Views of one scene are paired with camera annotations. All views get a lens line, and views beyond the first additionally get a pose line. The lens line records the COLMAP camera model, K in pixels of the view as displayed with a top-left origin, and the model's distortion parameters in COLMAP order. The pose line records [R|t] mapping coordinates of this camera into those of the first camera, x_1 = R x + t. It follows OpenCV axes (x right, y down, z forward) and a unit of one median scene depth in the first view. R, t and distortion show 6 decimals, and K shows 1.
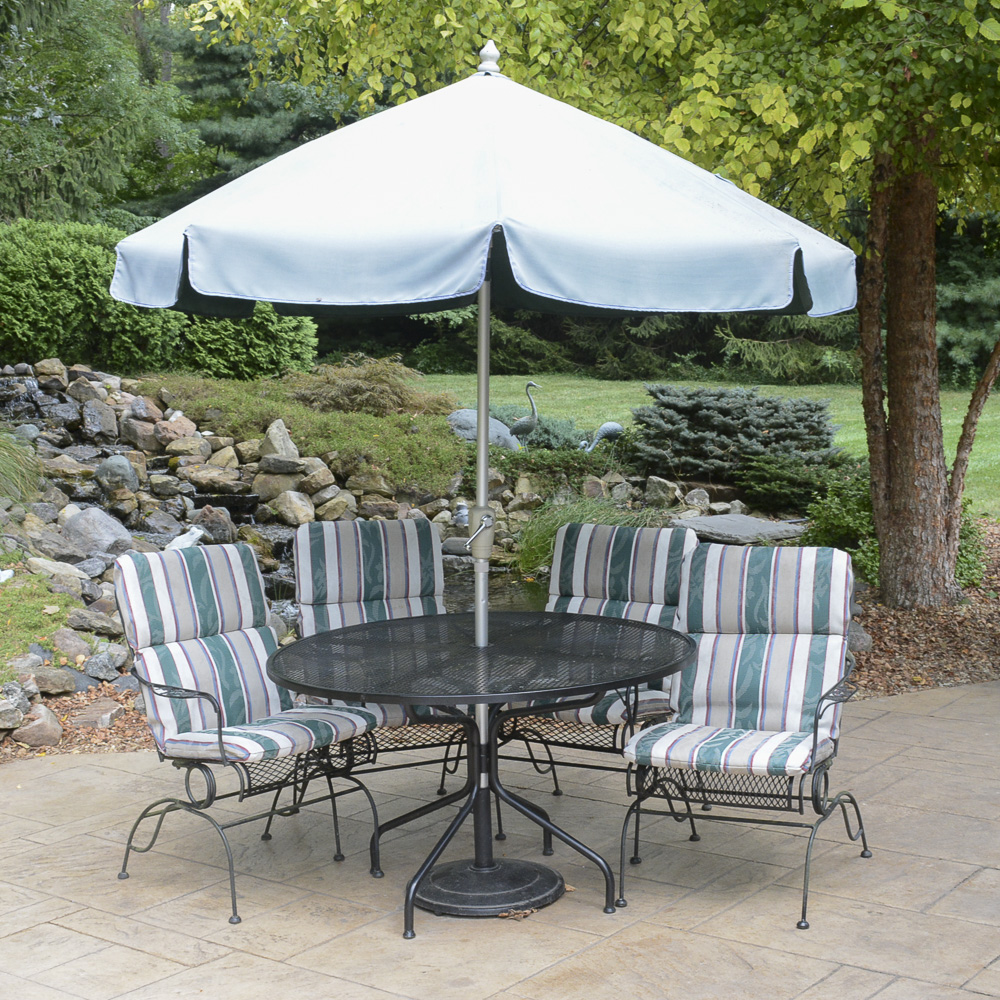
lens RADIAL K [[1729.9, 0, 482.2], [0, 1729.9, 489.2], [0, 0, 1]] dist [-0.066572, 0.000000]
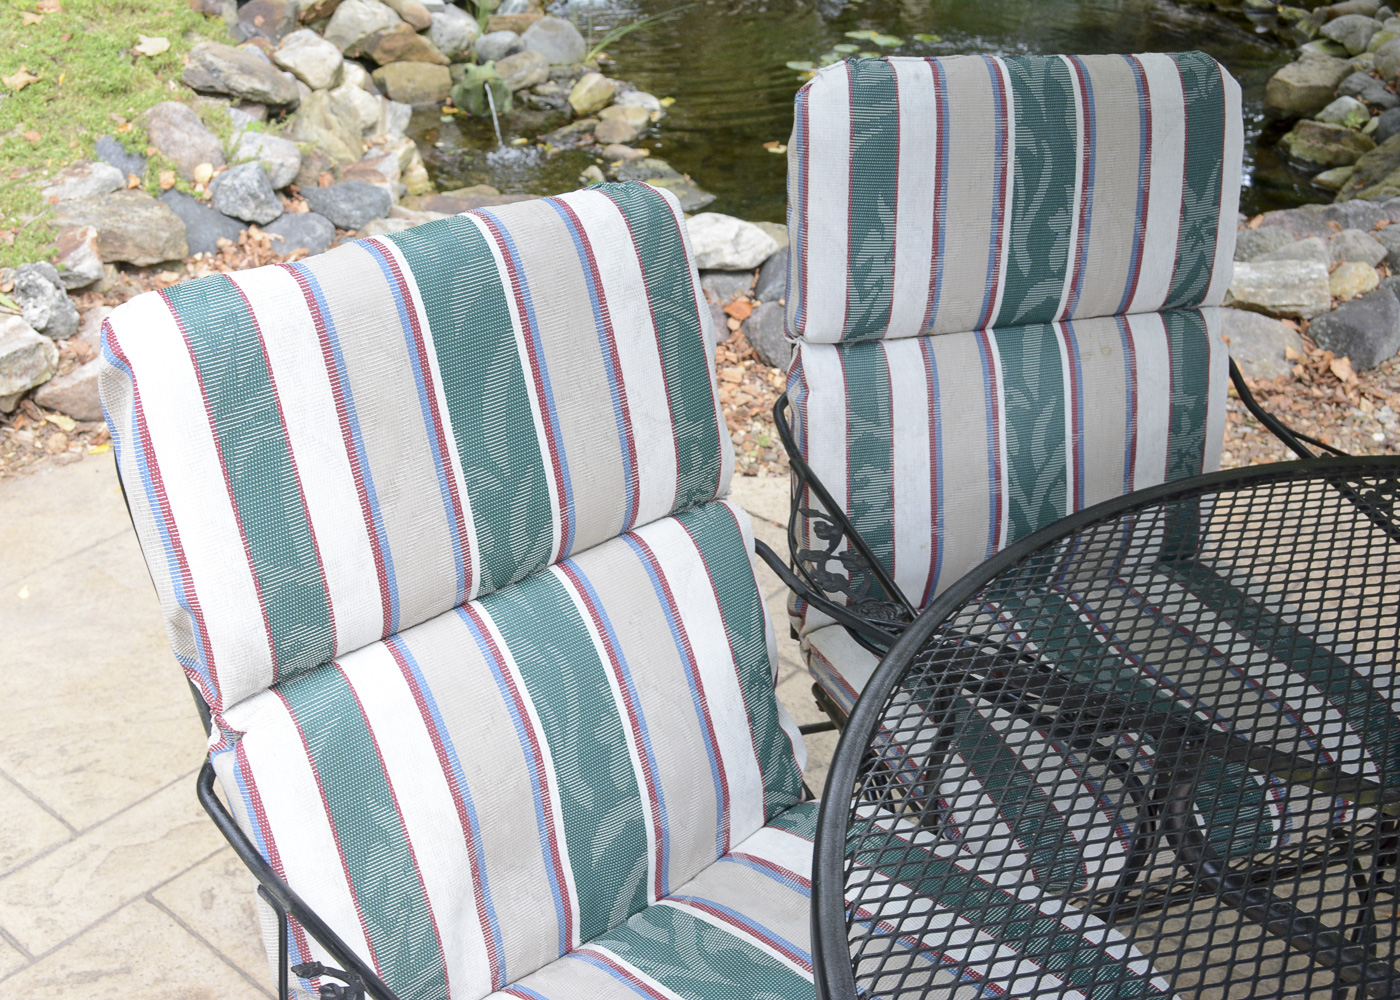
lens RADIAL K [[1639.6, 0, 704.9], [0, 1639.6, 499.0], [0, 0, 1]] dist [-0.081105, 0.000000]
pose [[0.997810, 0.063608, 0.018138, -0.104965], [-0.065317, 0.904334, 0.421797, -0.023555], [0.010427, -0.422058, 0.906509, 0.610405]]
